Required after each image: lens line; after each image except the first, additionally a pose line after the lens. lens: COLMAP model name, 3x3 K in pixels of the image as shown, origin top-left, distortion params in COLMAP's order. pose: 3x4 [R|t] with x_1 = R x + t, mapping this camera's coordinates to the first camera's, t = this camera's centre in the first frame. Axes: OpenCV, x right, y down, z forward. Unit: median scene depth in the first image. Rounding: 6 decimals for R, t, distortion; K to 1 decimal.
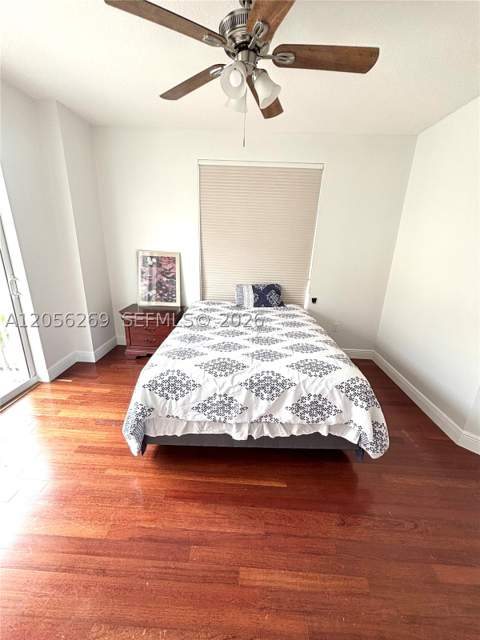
lens RADIAL K [[258.4, 0, 239.9], [0, 258.4, 321.1], [0, 0, 1]] dist [0.001556, -0.000583]
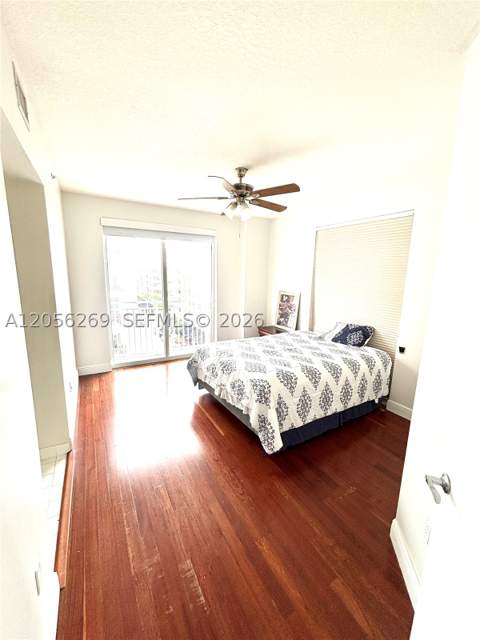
lens RADIAL K [[258.4, 0, 239.7], [0, 258.4, 320.3], [0, 0, 1]] dist [0.001556, -0.000583]
pose [[0.527124, 0.121185, -0.841103, 0.847135], [-0.258219, 0.965820, -0.022673, -0.014660], [0.809607, 0.229141, 0.540399, 0.041061]]
